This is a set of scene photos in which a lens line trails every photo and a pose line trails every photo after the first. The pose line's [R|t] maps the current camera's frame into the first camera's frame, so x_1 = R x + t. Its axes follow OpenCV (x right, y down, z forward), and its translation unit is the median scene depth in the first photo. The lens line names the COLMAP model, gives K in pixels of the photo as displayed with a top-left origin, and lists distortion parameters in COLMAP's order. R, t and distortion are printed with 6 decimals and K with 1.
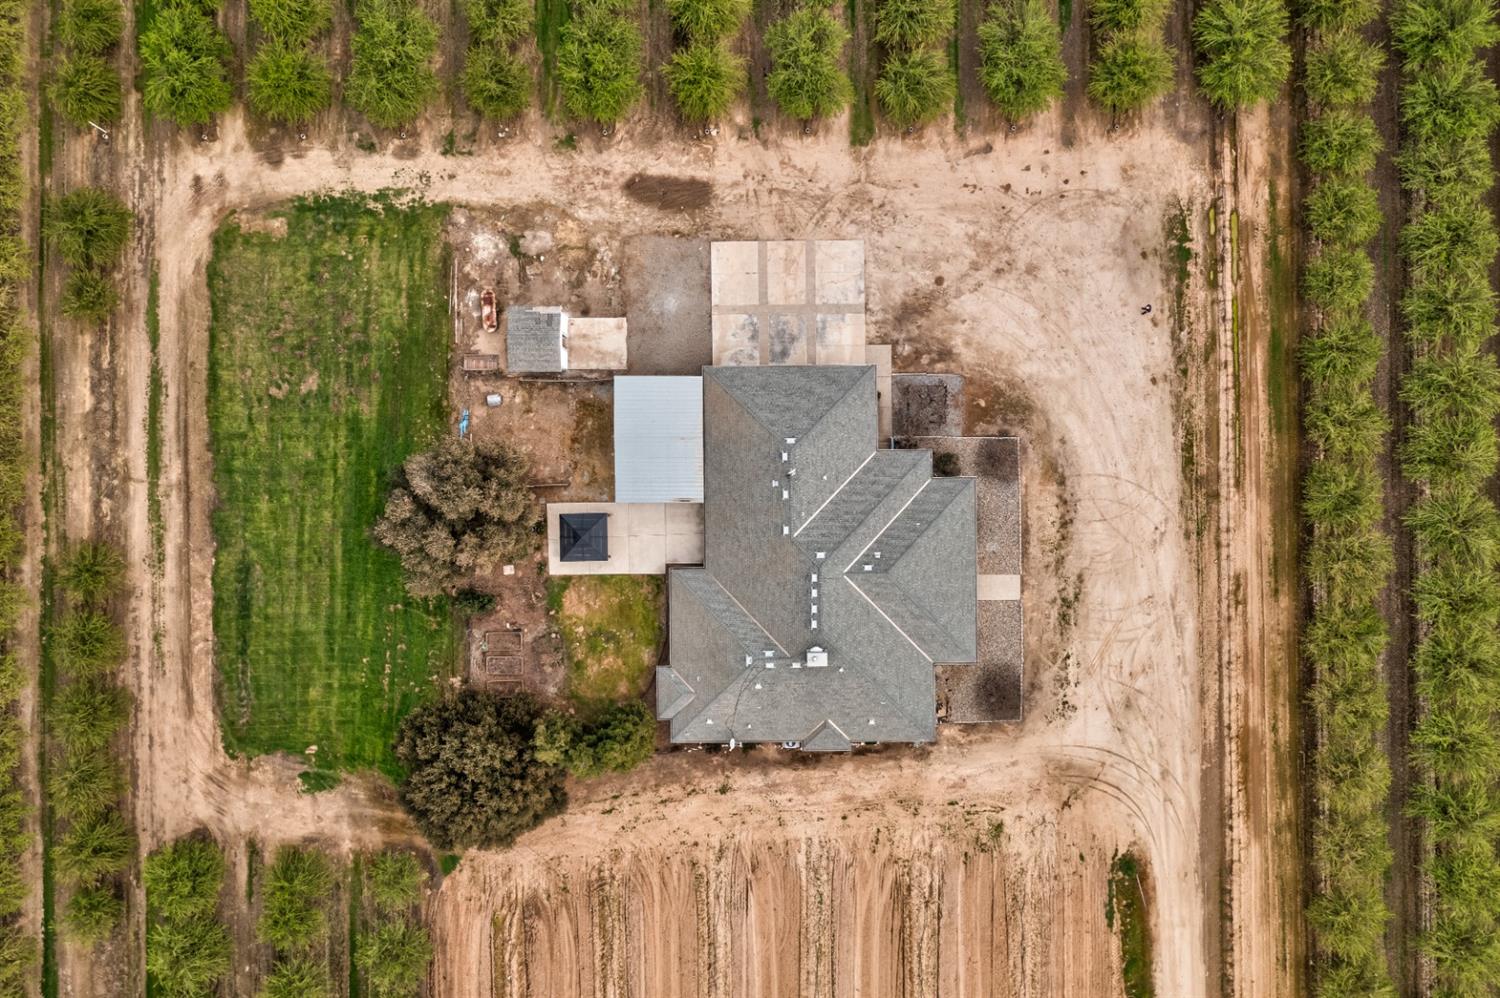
lens RADIAL K [[1207.3, 0, 744.6], [0, 1207.3, 497.8], [0, 0, 1]] dist [-0.003089, 0.004200]
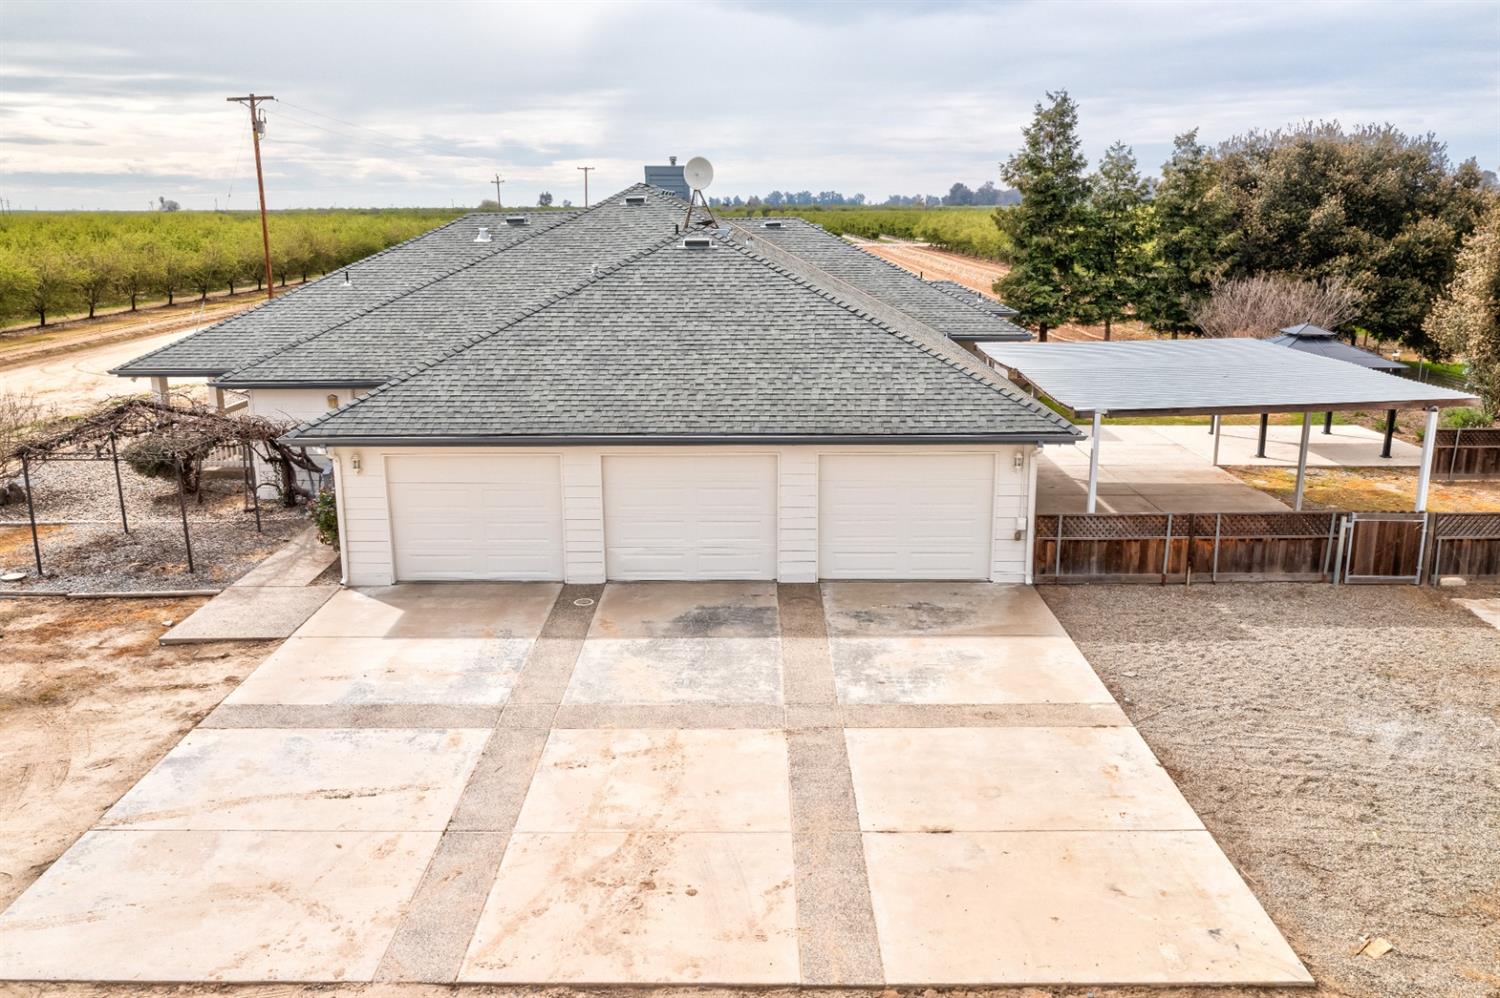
lens RADIAL K [[1207.3, 0, 744.6], [0, 1207.3, 497.8], [0, 0, 1]] dist [-0.003089, 0.004200]
pose [[-0.999314, 0.023792, 0.028370, 0.019492], [0.022203, -0.228101, 0.973384, -0.308324], [0.029630, 0.973347, 0.227417, 0.926868]]
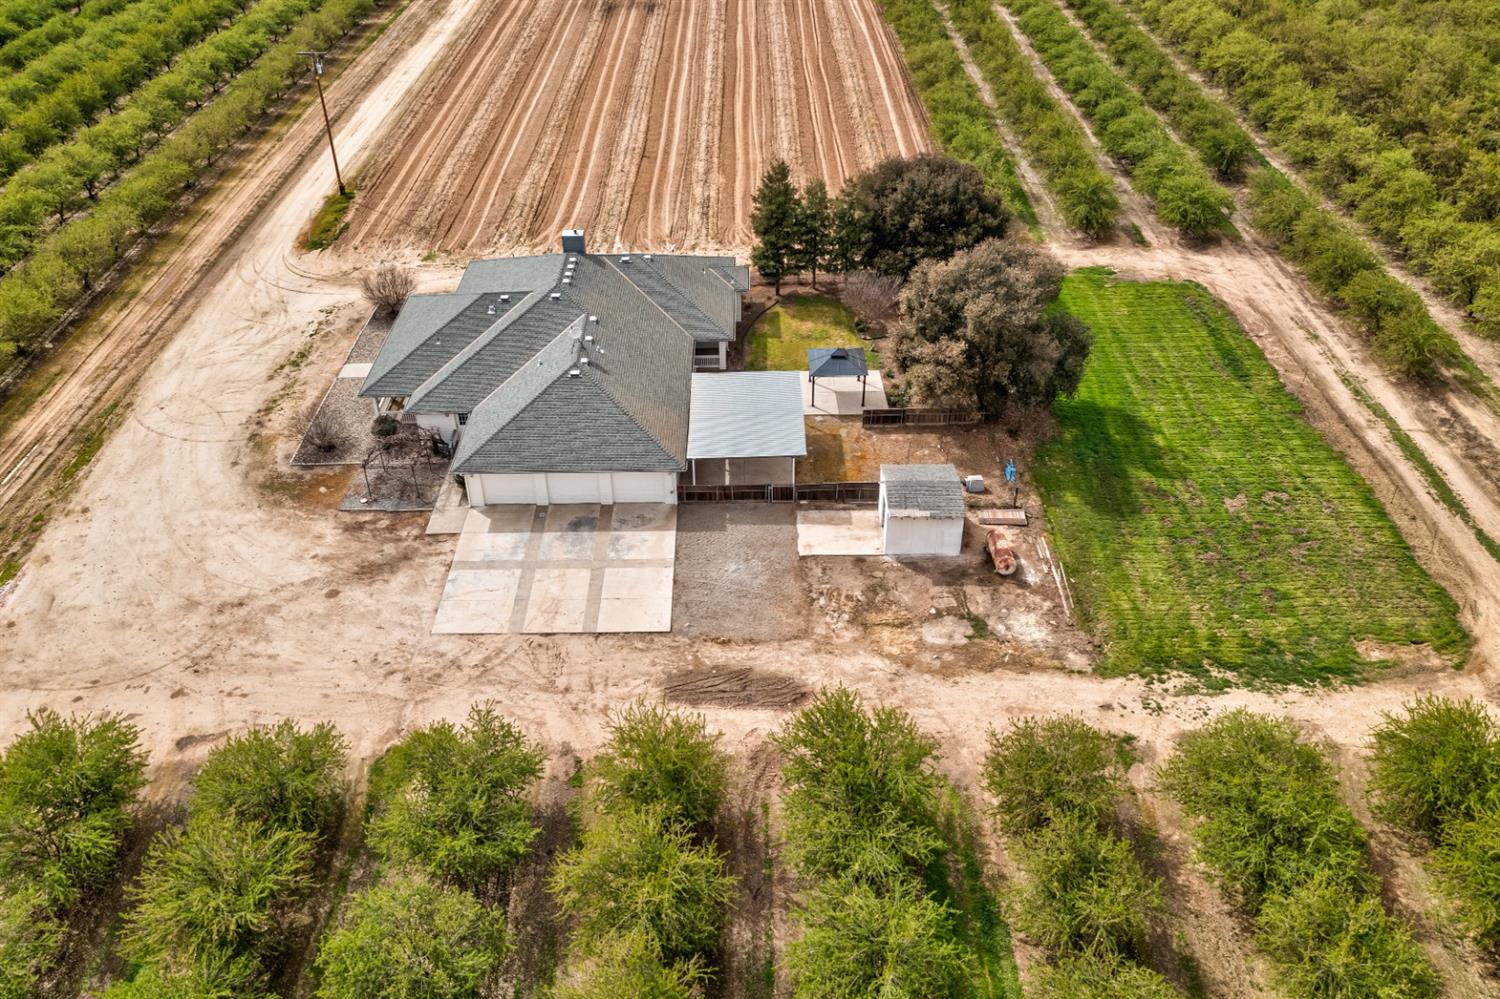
lens RADIAL K [[1207.3, 0, 744.6], [0, 1207.3, 498.3], [0, 0, 1]] dist [-0.003089, 0.004200]
pose [[-0.999400, 0.024572, 0.024406, -0.084173], [0.006184, -0.566774, 0.823850, -0.694270], [0.034076, 0.823507, 0.566282, 0.580339]]
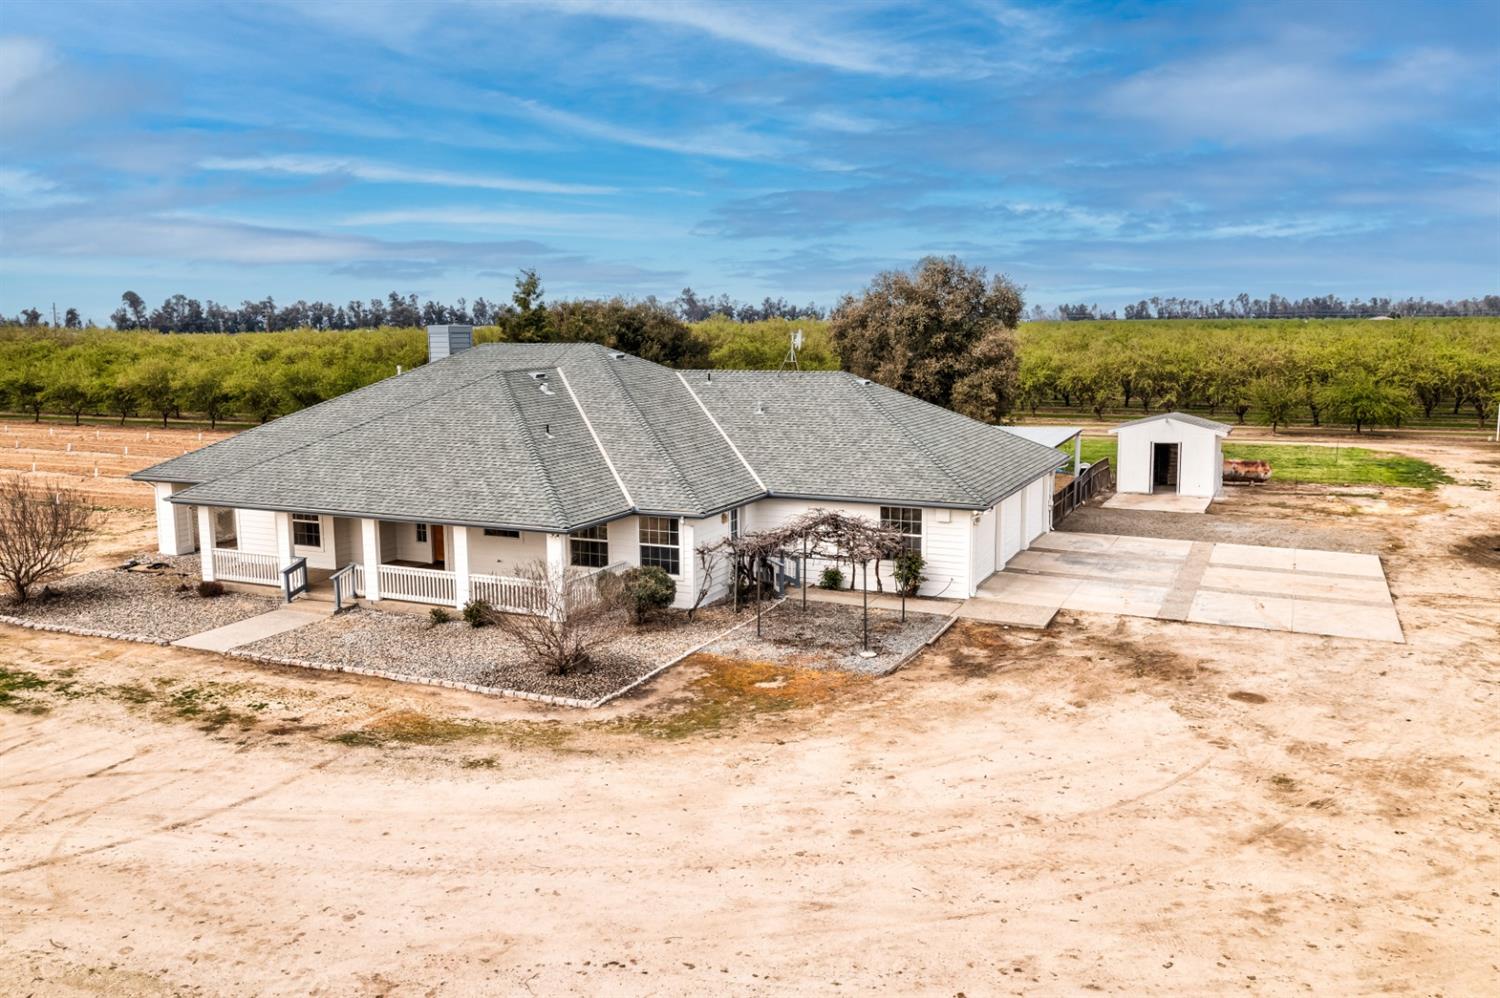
lens RADIAL K [[1194.8, 0, 742.8], [0, 1194.8, 500.9], [0, 0, 1]] dist [-0.007686, -0.005443]
pose [[-0.427845, 0.156160, -0.890260, 0.435652], [-0.903411, -0.043092, 0.426606, -0.187786], [0.028256, 0.986791, 0.159513, 0.903987]]
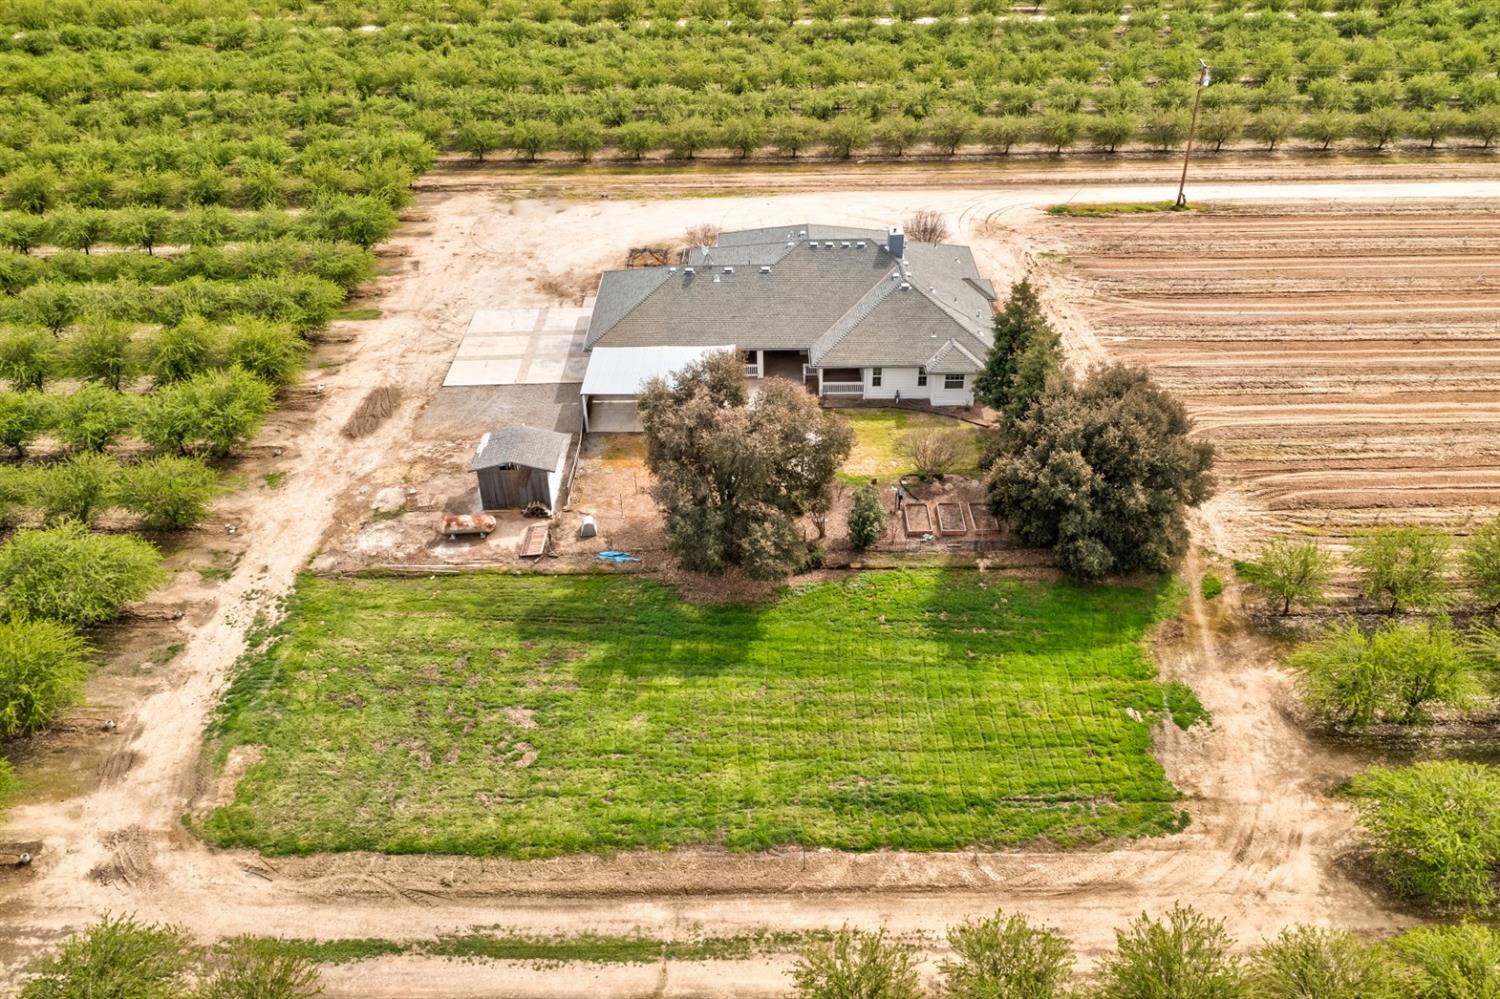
lens RADIAL K [[1194.8, 0, 742.8], [0, 1194.8, 501.4], [0, 0, 1]] dist [-0.007686, -0.005443]
pose [[0.020461, -0.550931, 0.834300, -0.797089], [0.999778, 0.007060, -0.019857, 0.026106], [0.005050, 0.834521, 0.550953, 0.586988]]
